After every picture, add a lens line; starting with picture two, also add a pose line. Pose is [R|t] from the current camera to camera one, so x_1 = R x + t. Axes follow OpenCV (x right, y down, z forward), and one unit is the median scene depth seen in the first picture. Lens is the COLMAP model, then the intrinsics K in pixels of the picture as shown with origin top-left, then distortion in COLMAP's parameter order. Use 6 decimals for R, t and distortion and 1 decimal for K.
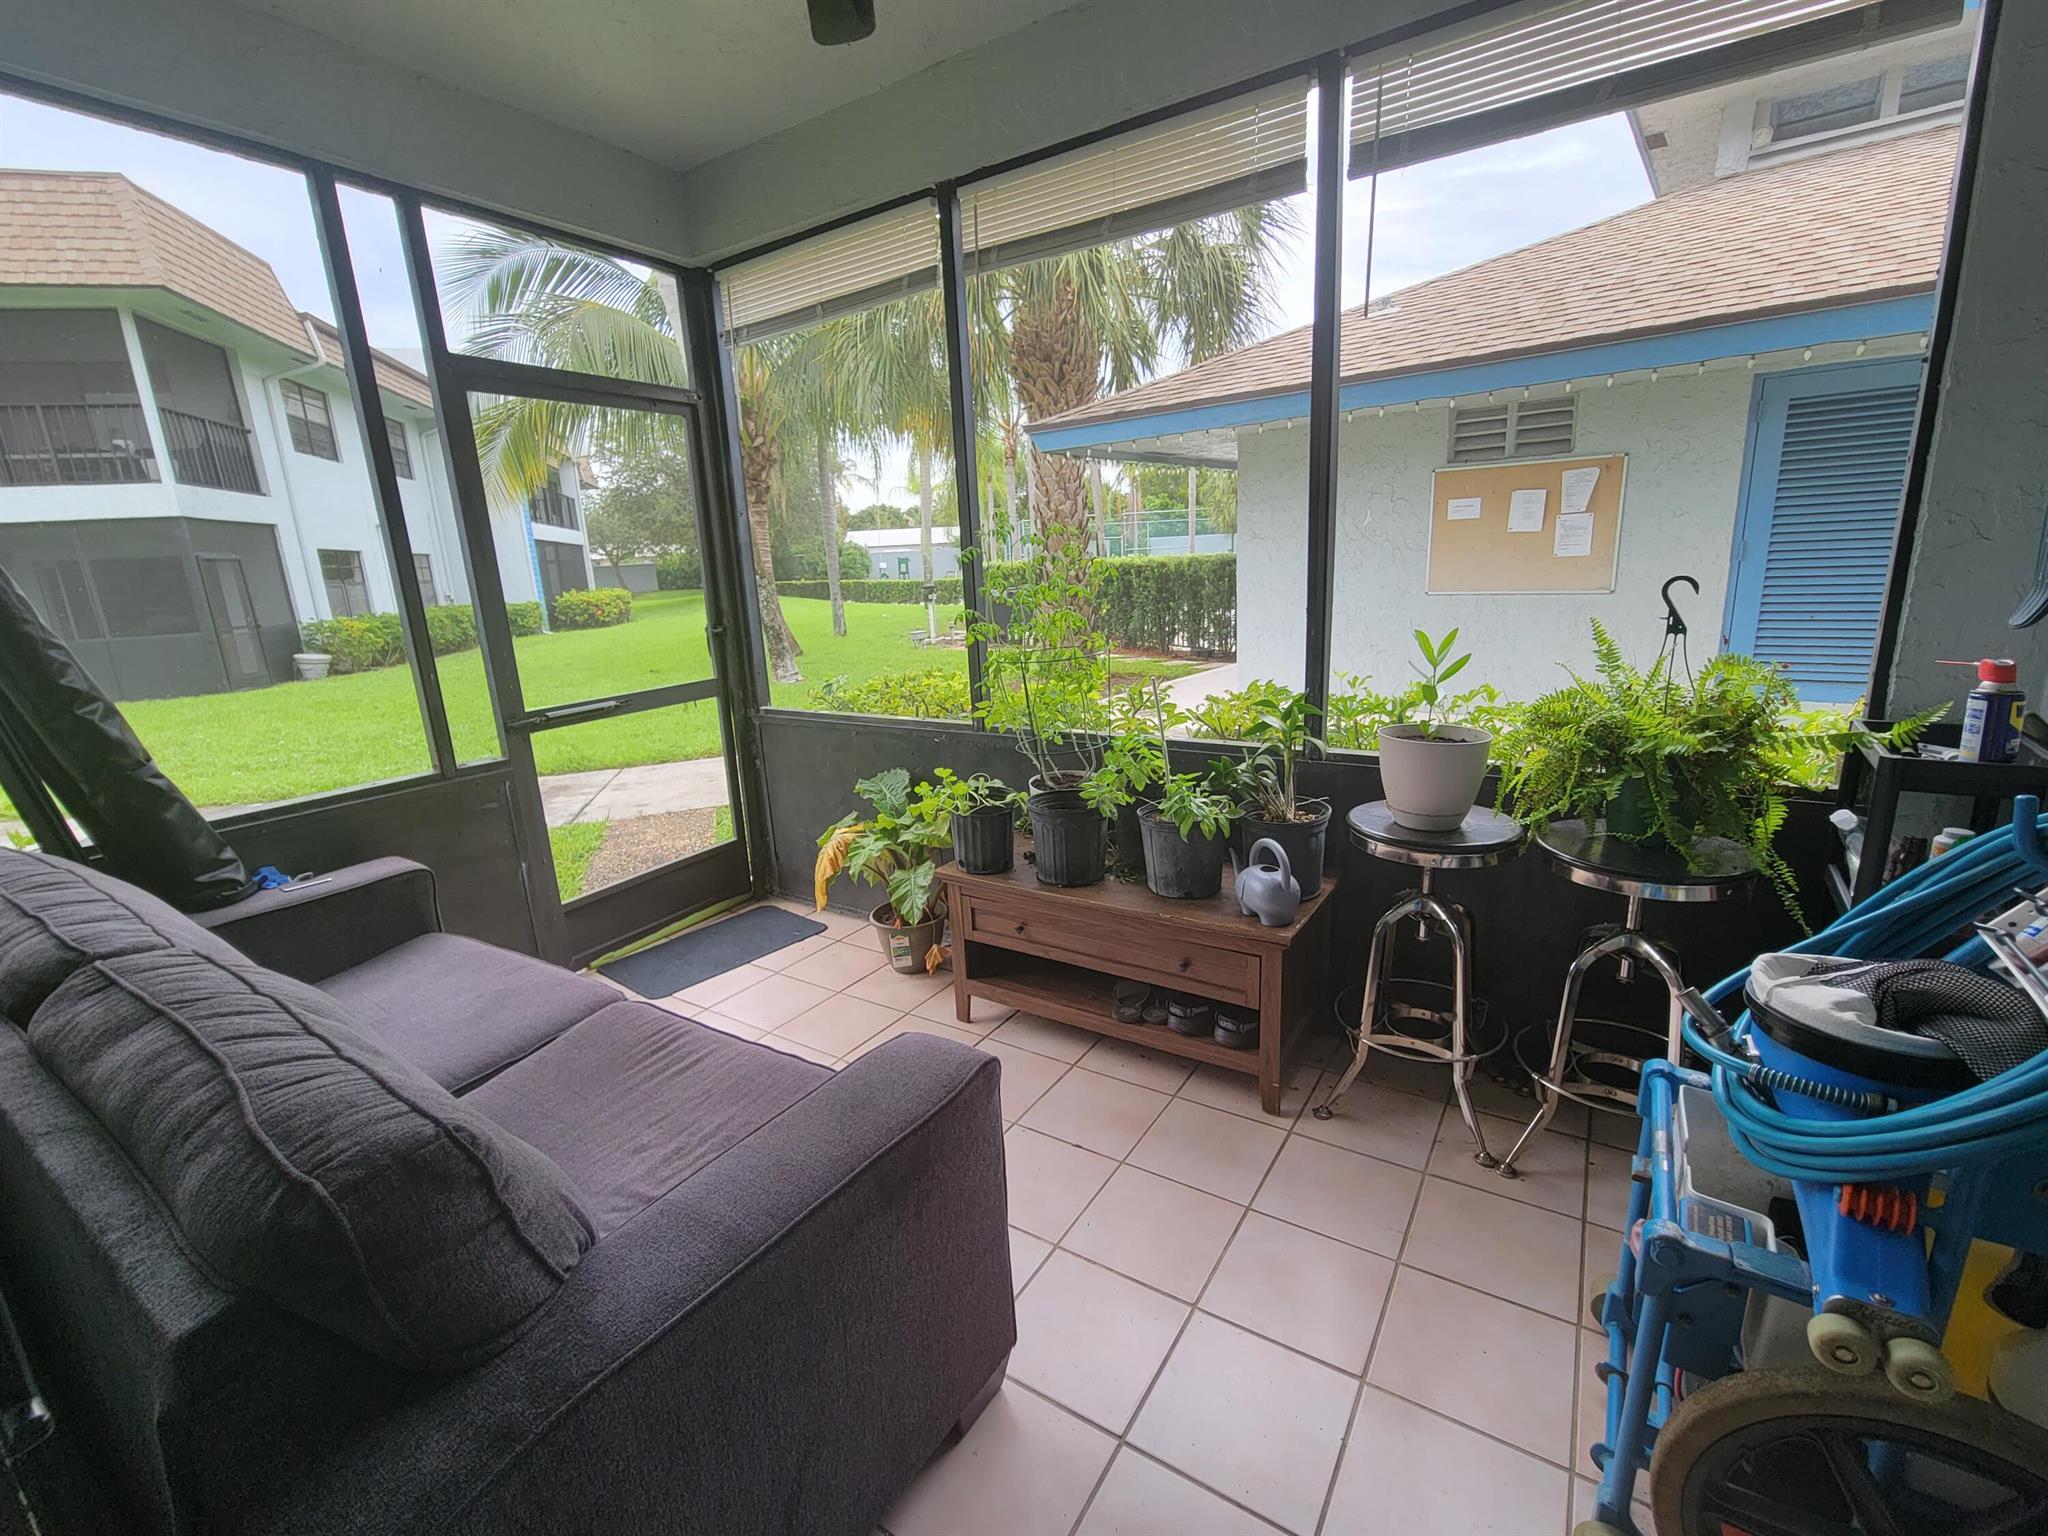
lens RADIAL K [[893.8, 0, 1024.1], [0, 893.8, 760.7], [0, 0, 1]] dist [0.003305, -0.000910]
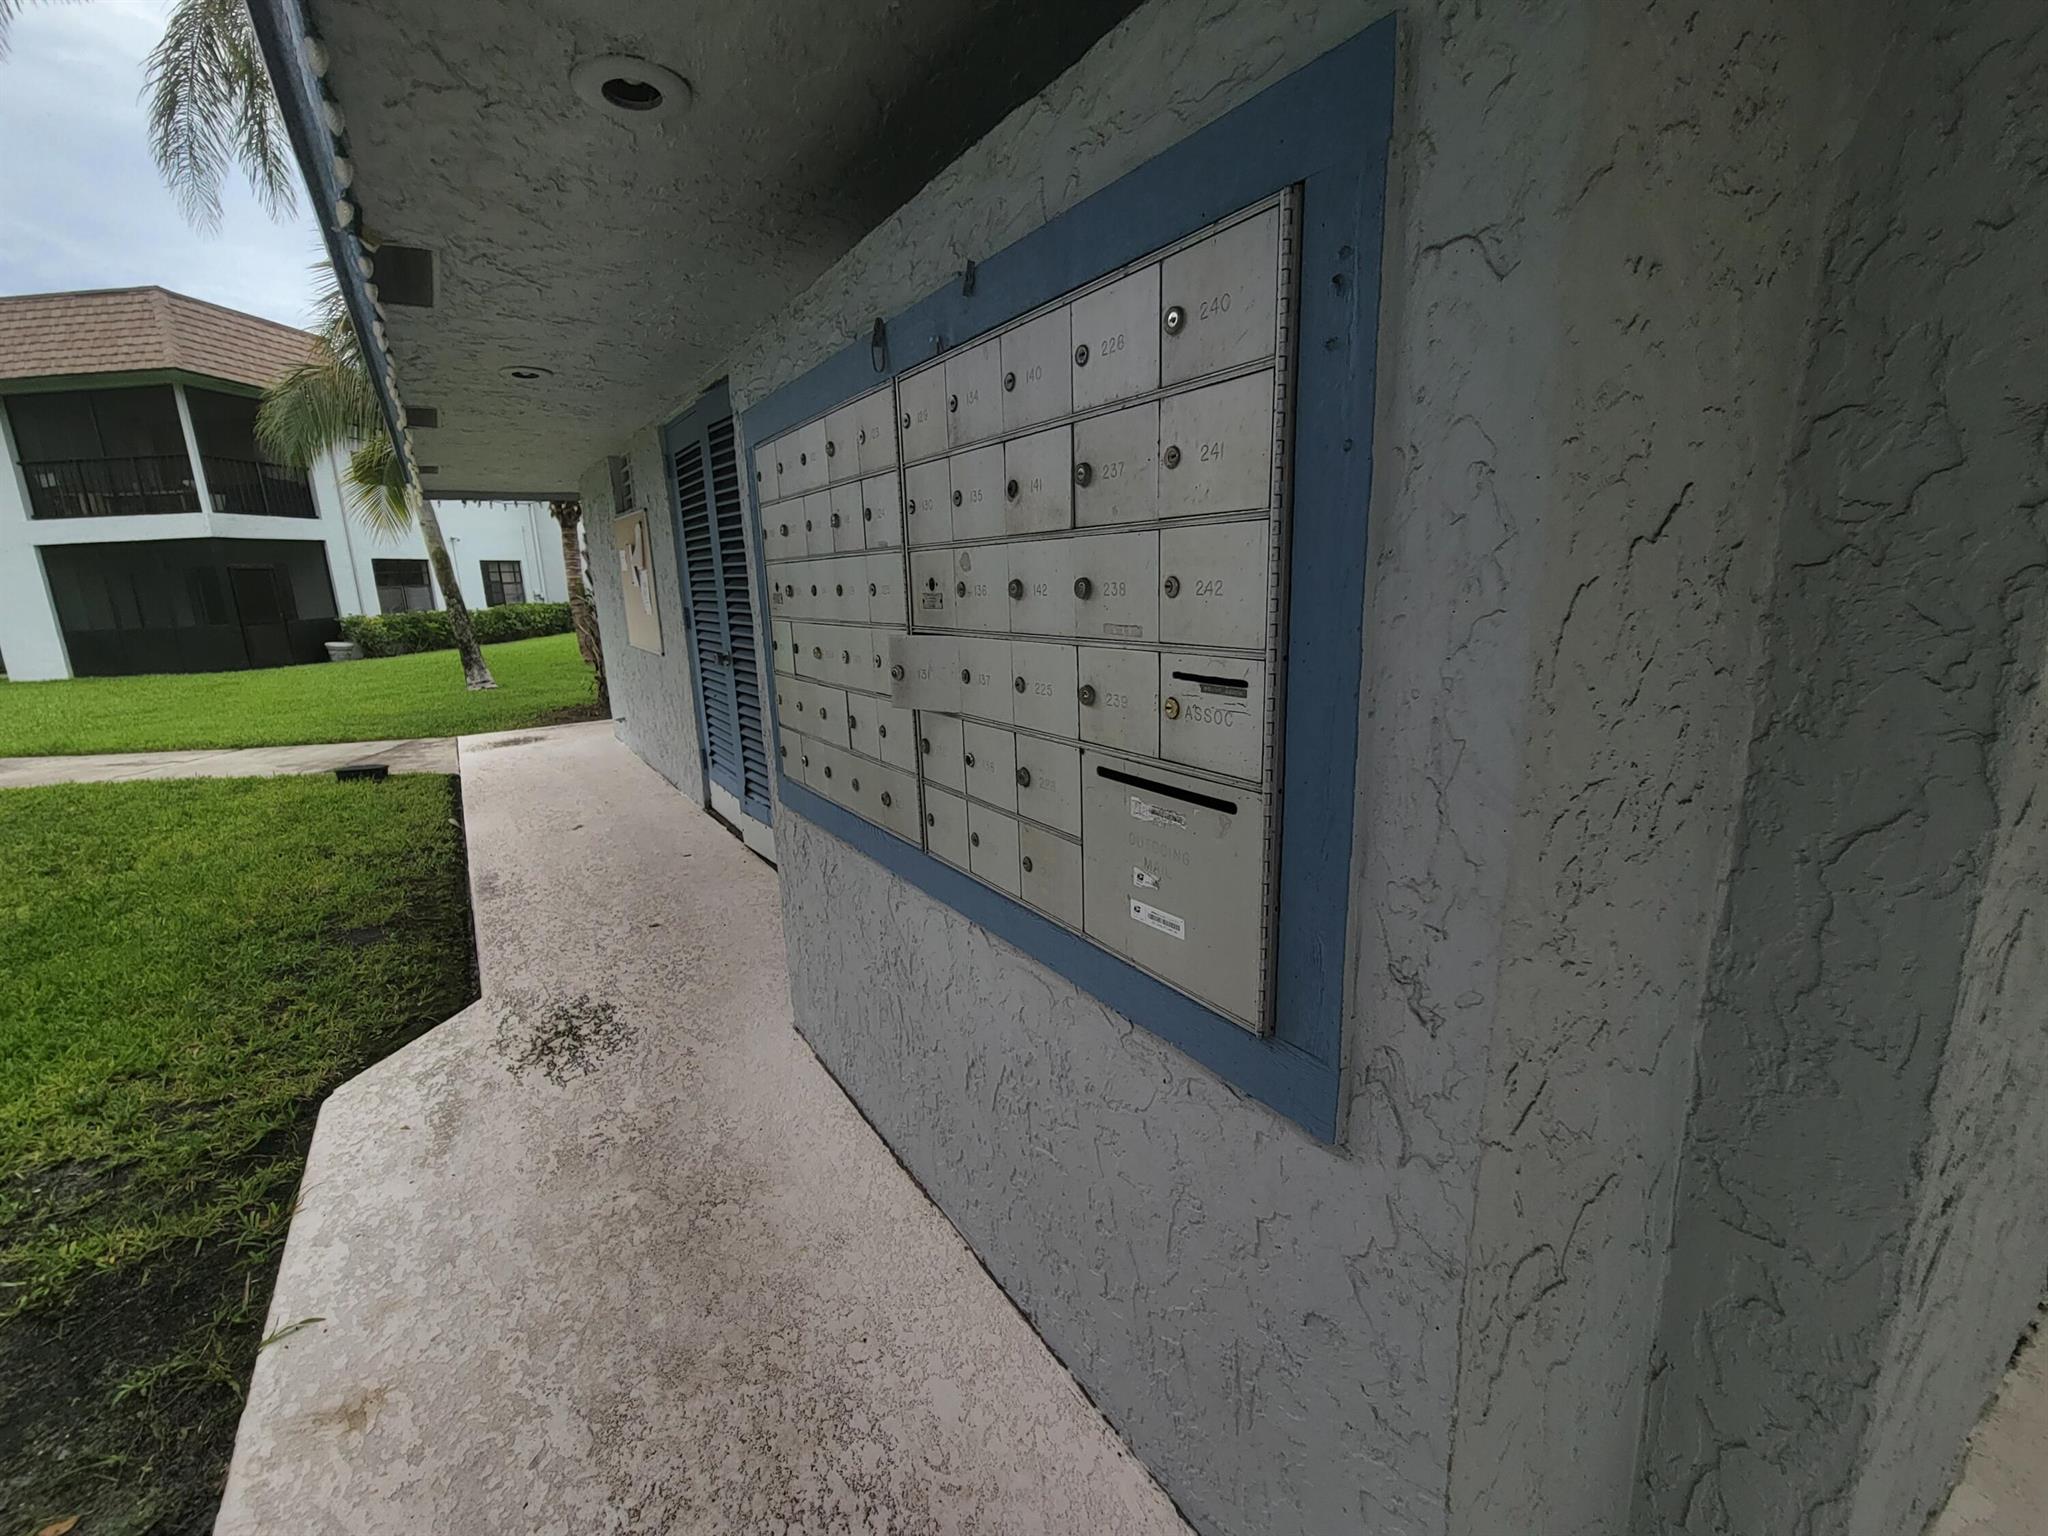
lens RADIAL K [[893.8, 0, 1018.9], [0, 893.8, 776.0], [0, 0, 1]] dist [0.003305, -0.000910]
pose [[0.944264, 0.090994, -0.316364, 0.731478], [-0.086778, 0.995850, 0.027421, -0.063738], [0.317546, 0.001561, 0.948242, 0.123624]]
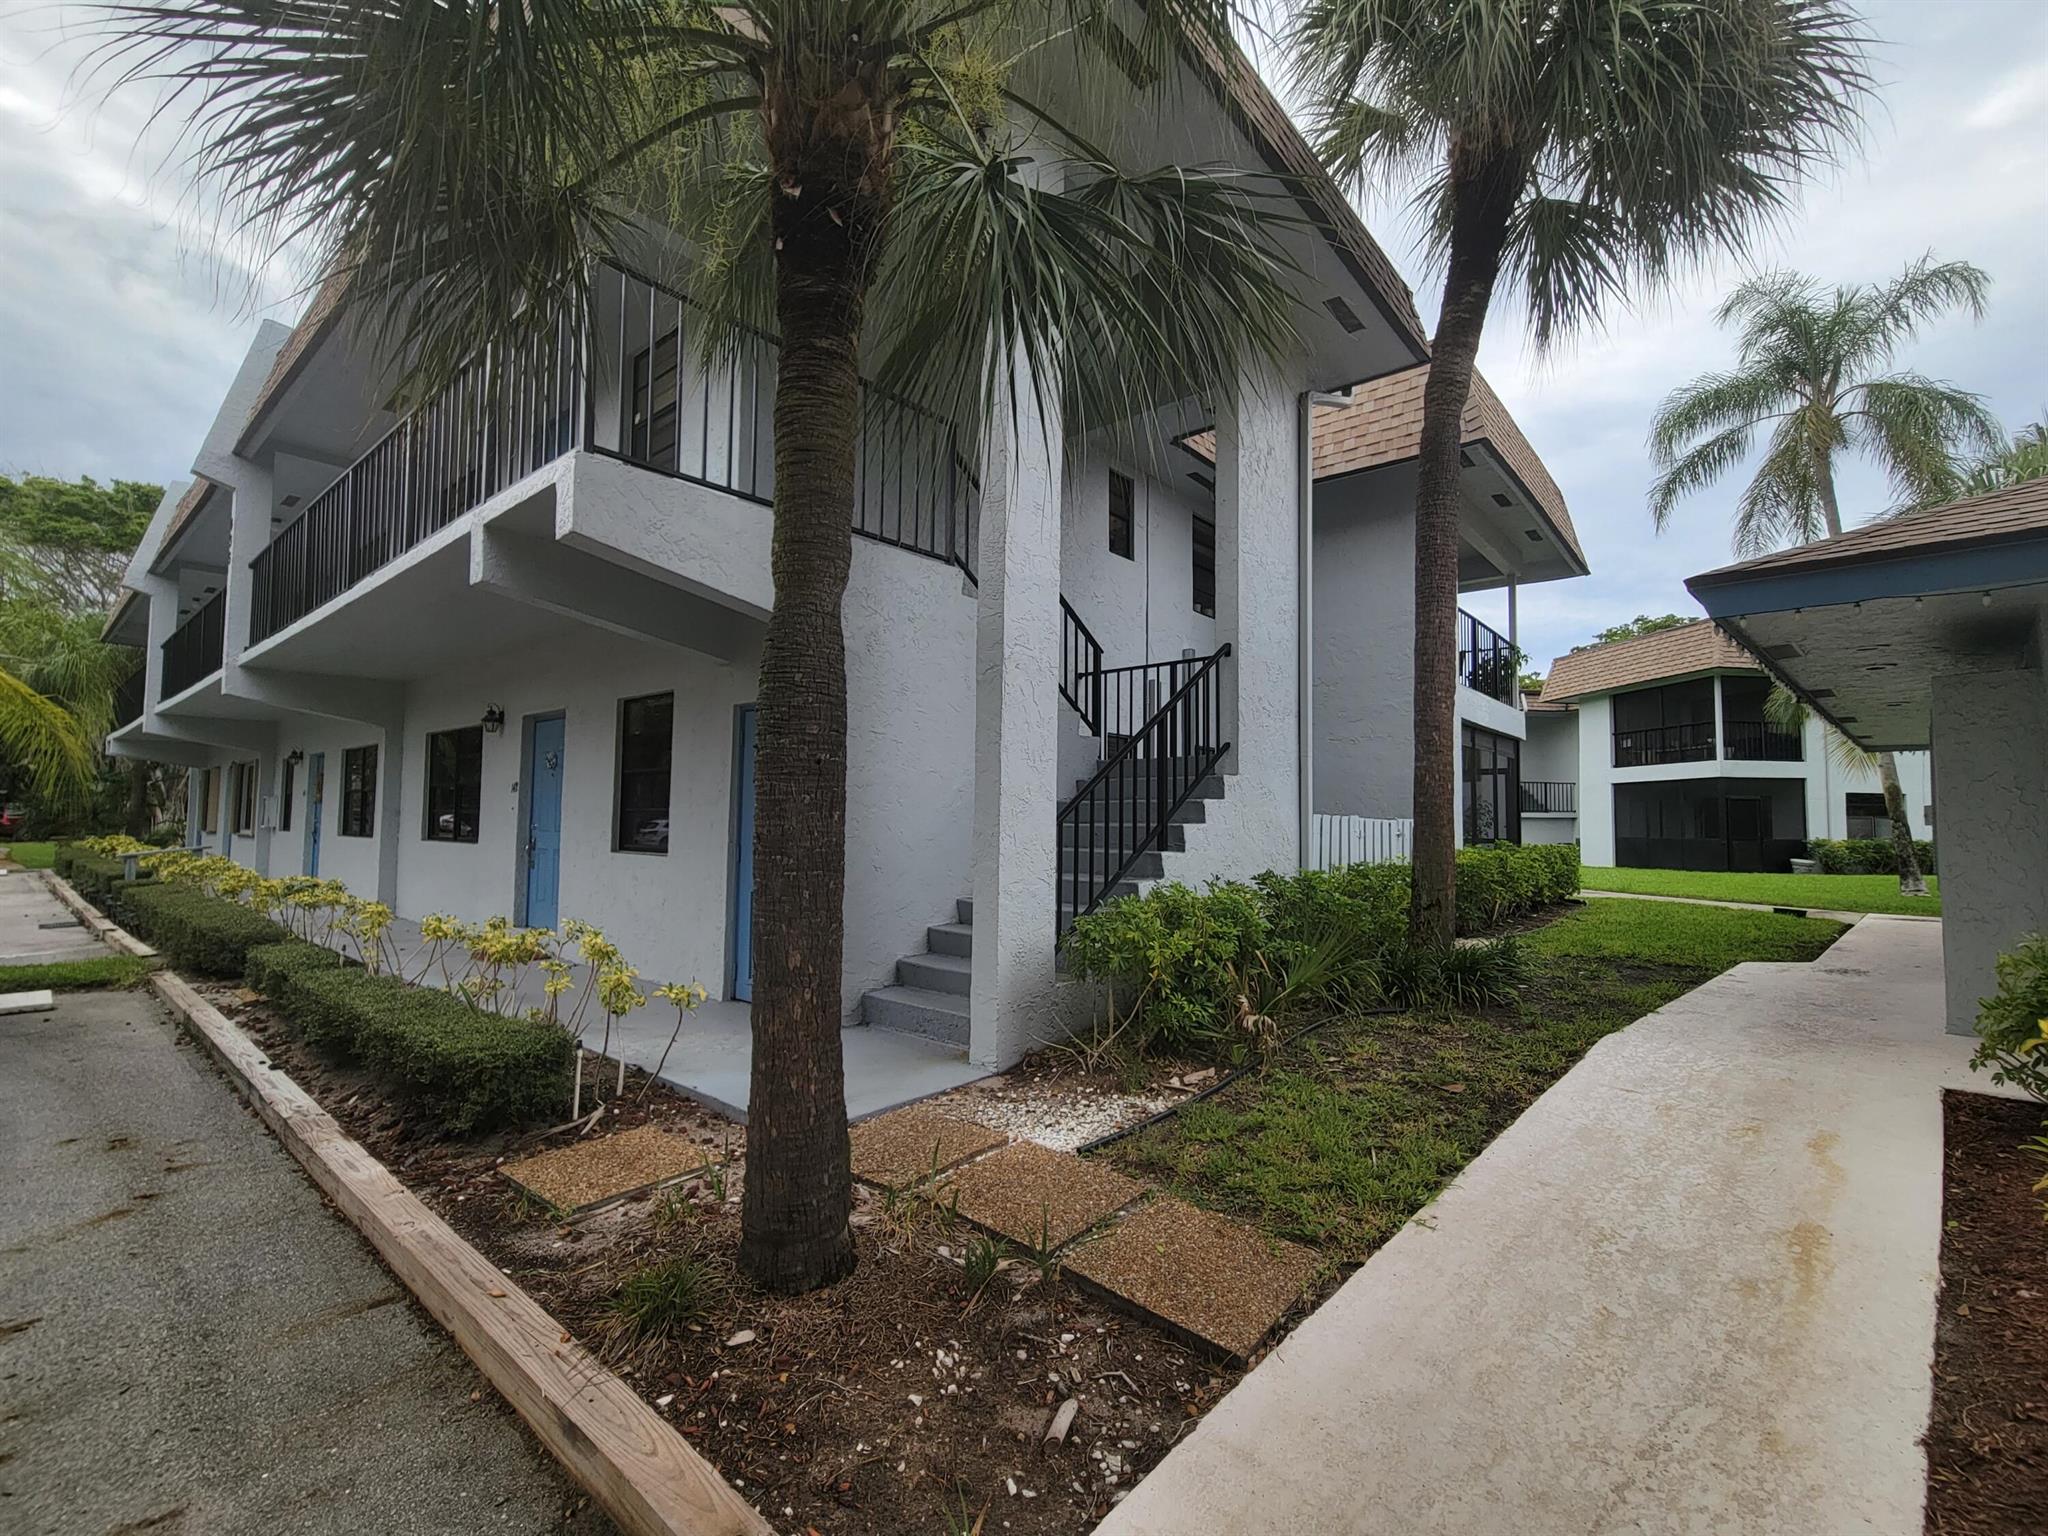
lens RADIAL K [[893.8, 0, 1016.8], [0, 893.8, 764.6], [0, 0, 1]] dist [0.003305, -0.000910]
pose [[-0.135381, -0.009614, -0.990747, 1.256907], [-0.228059, 0.973405, 0.021717, -0.000159], [0.964189, 0.228889, -0.133973, -0.203252]]
